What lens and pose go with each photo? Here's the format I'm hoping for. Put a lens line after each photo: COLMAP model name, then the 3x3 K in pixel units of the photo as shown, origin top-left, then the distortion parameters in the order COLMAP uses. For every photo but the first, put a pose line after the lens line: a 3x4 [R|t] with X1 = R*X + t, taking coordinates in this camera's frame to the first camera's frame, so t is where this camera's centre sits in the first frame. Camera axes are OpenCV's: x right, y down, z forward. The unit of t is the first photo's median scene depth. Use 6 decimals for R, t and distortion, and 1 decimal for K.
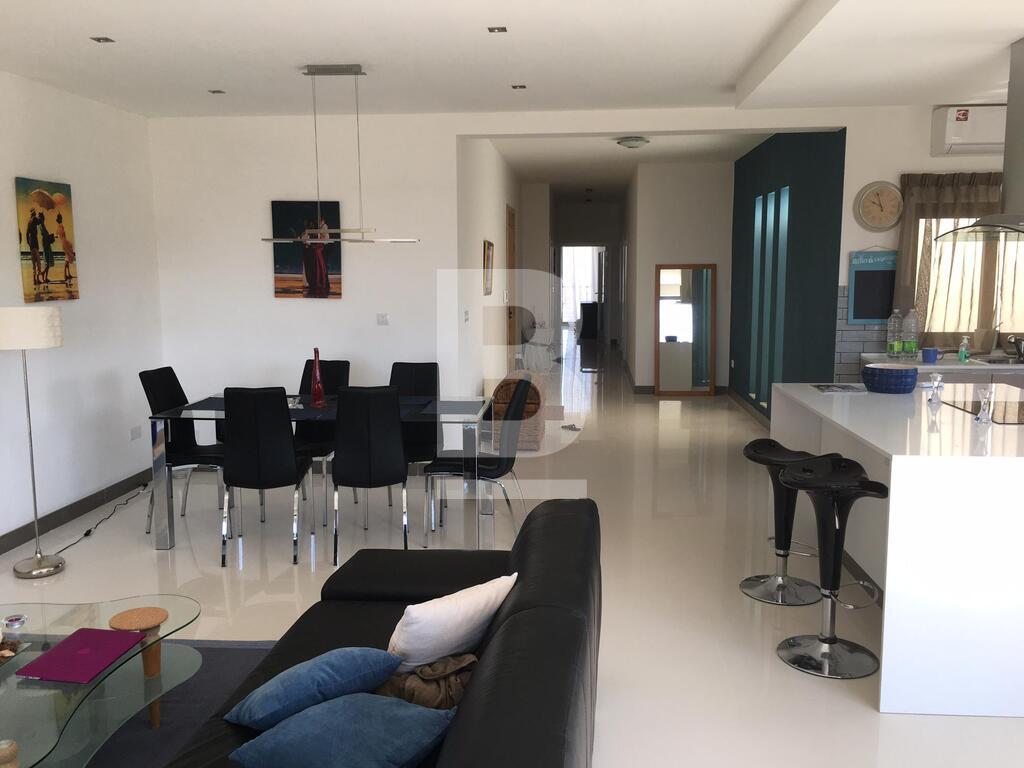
lens RADIAL K [[877.5, 0, 510.2], [0, 877.5, 384.7], [0, 0, 1]] dist [0.031829, -0.015211]
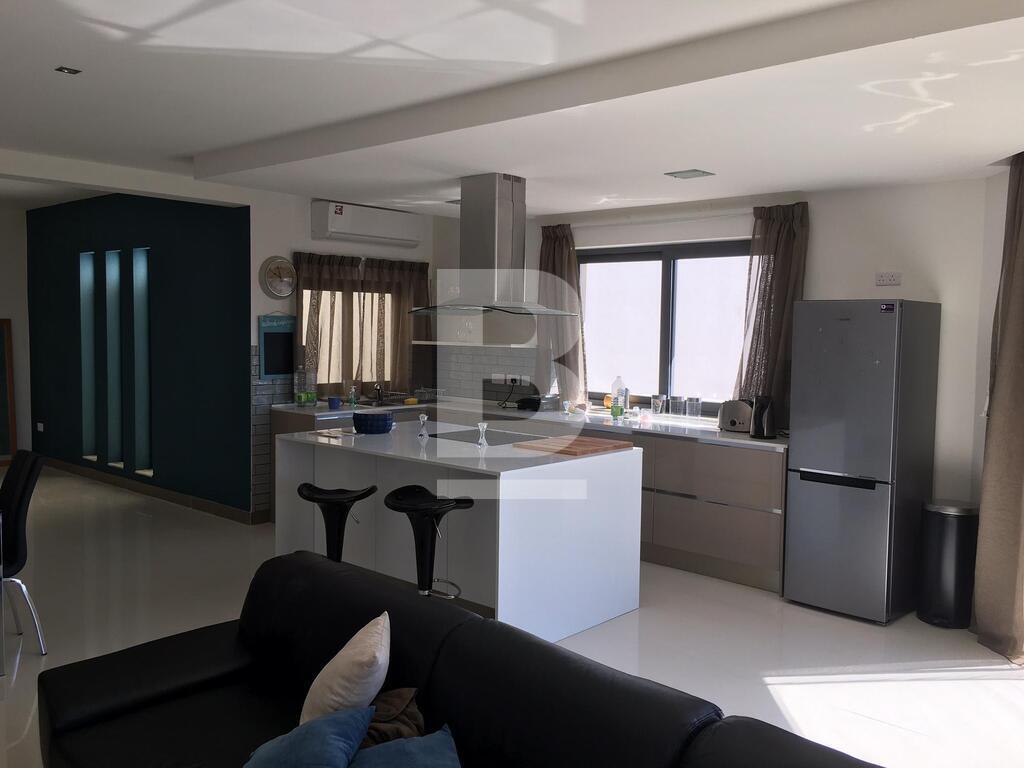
lens RADIAL K [[877.5, 0, 508.1], [0, 877.5, 385.0], [0, 0, 1]] dist [0.031829, -0.015211]
pose [[0.604933, -0.040480, 0.795247, -0.322566], [0.088315, 0.995956, -0.016483, -0.016024], [-0.791364, 0.080204, 0.606061, 0.074823]]
